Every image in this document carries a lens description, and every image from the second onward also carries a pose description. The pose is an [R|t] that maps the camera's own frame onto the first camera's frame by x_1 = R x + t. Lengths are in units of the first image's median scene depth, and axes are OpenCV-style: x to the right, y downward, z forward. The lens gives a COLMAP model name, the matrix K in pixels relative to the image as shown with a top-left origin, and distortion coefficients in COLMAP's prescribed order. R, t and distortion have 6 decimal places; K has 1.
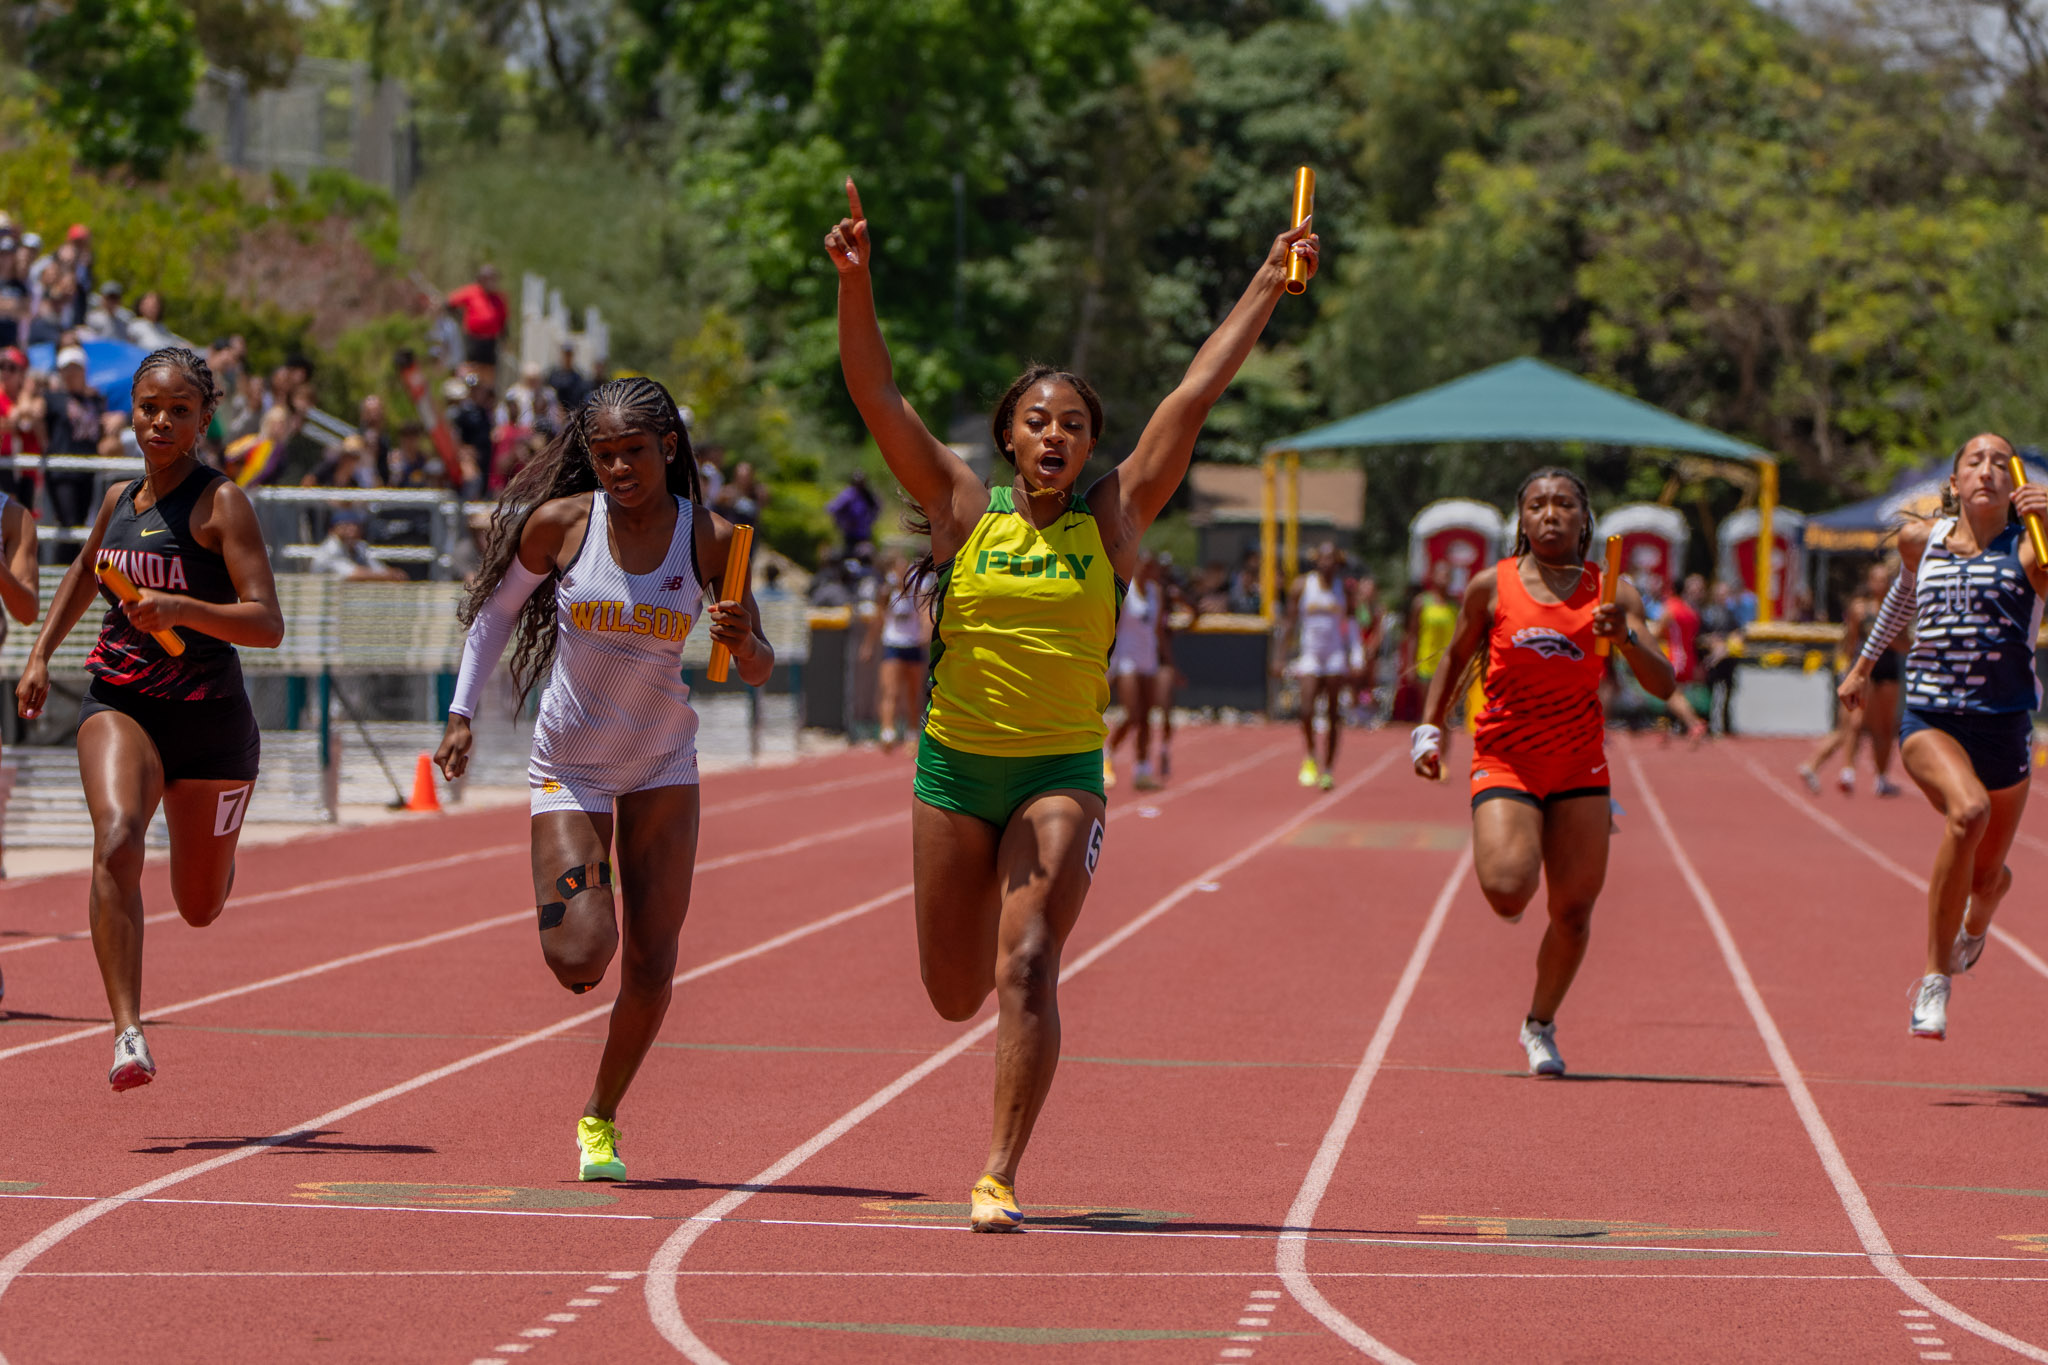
lens RADIAL K [[10604.1, 0, 1028.4], [0, 10604.1, 685.7], [0, 0, 1]] dist [-1.092205, 0.000000]
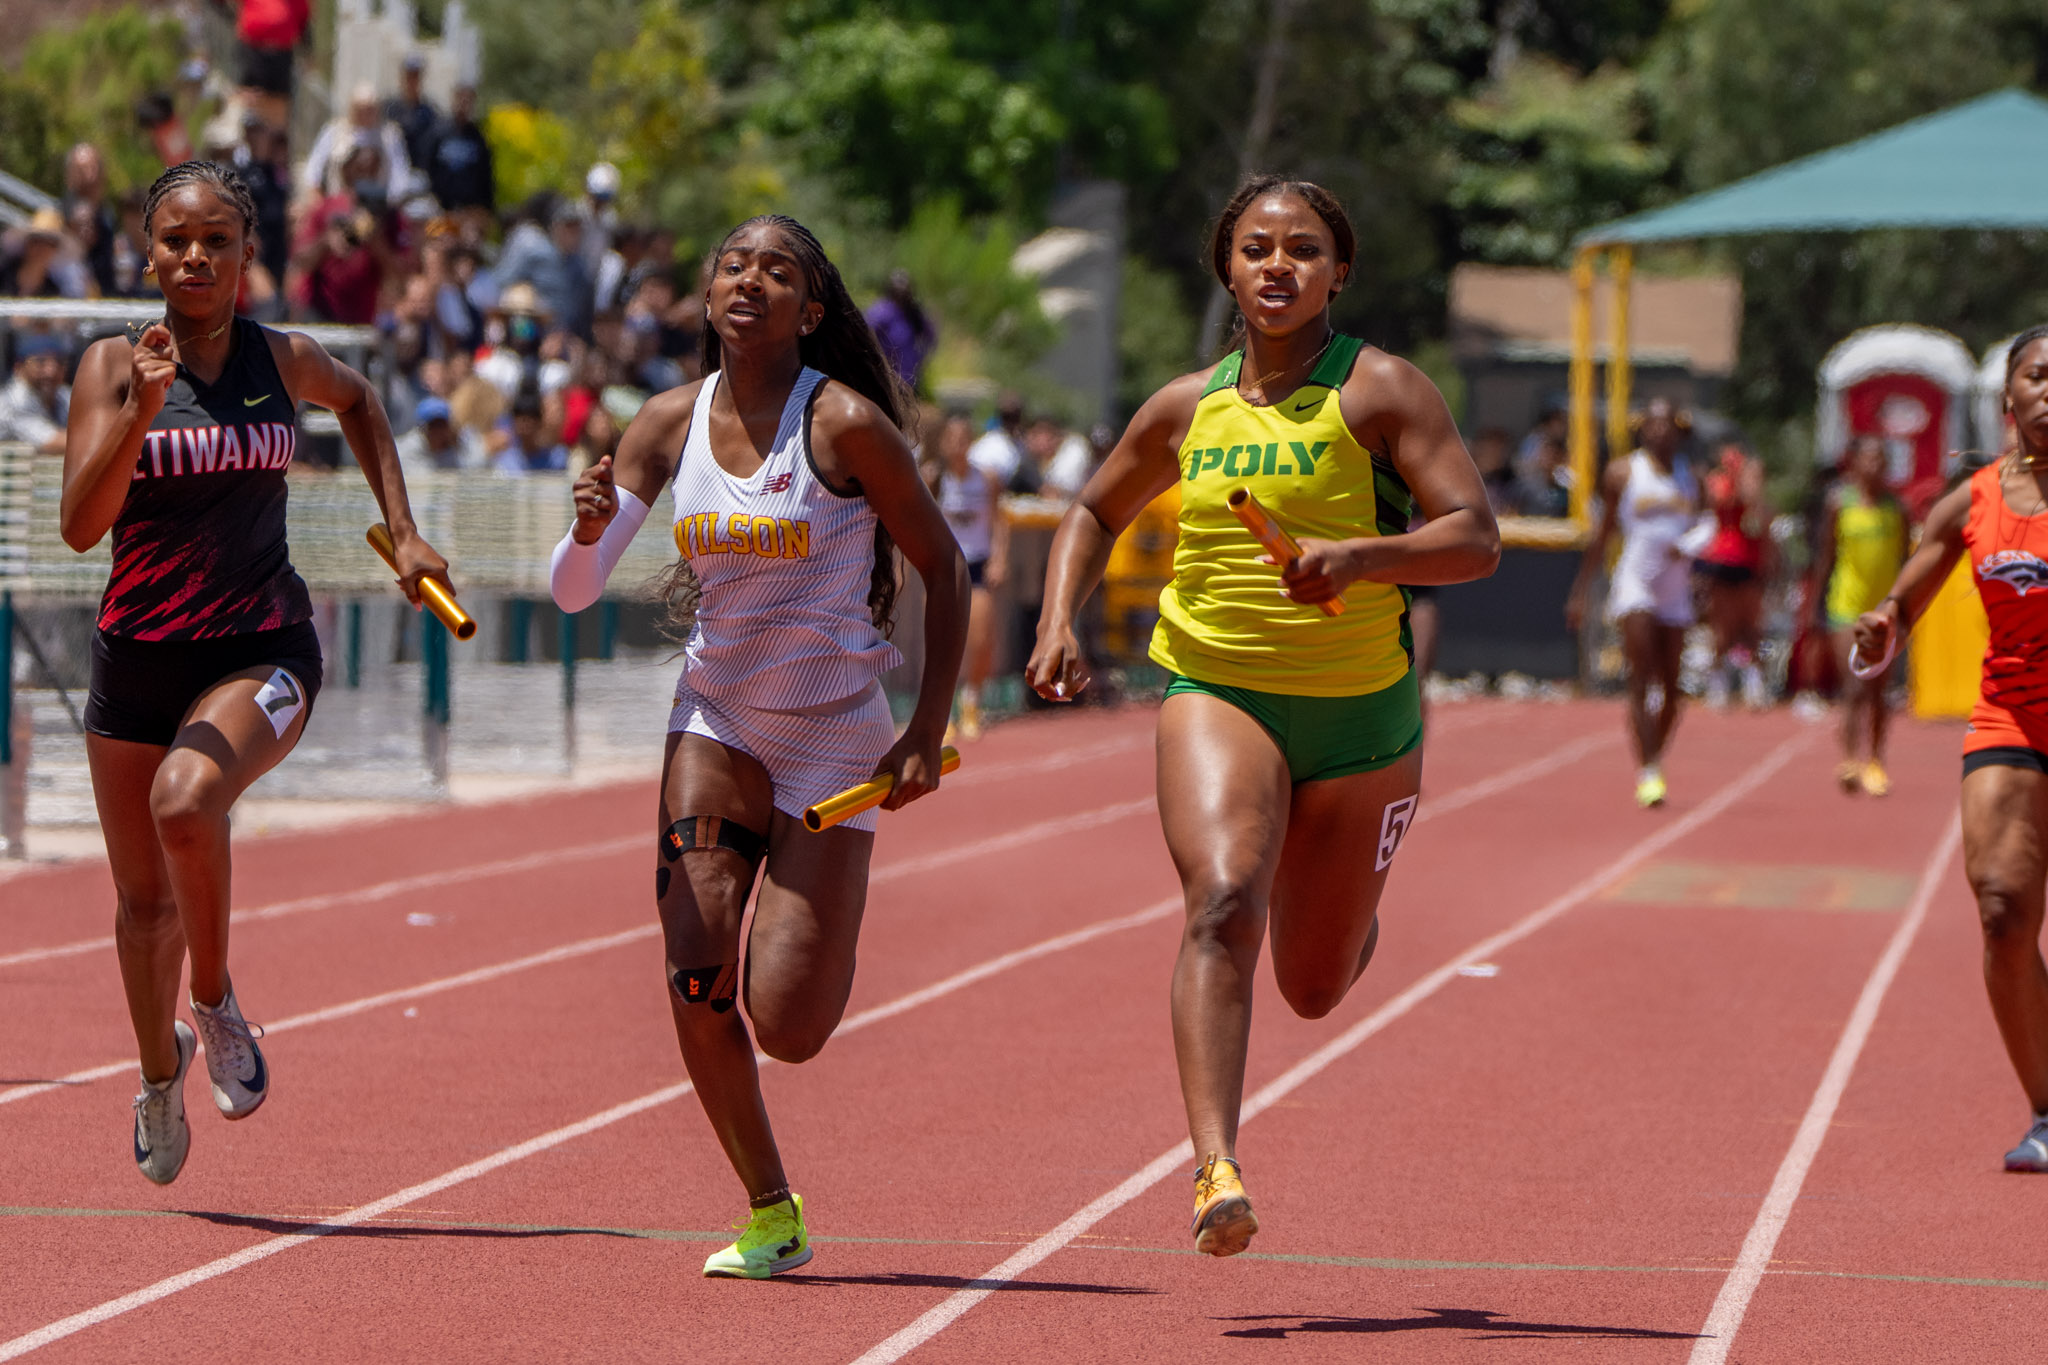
lens RADIAL K [[13589.7, 0, 1031.0], [0, 13589.7, 669.6], [0, 0, 1]] dist [0.120582, 0.000000]
pose [[0.999838, 0.004144, -0.017543, 0.005040], [-0.004070, 0.999983, 0.004255, -0.001176], [0.017561, -0.004183, 0.999837, 0.228911]]
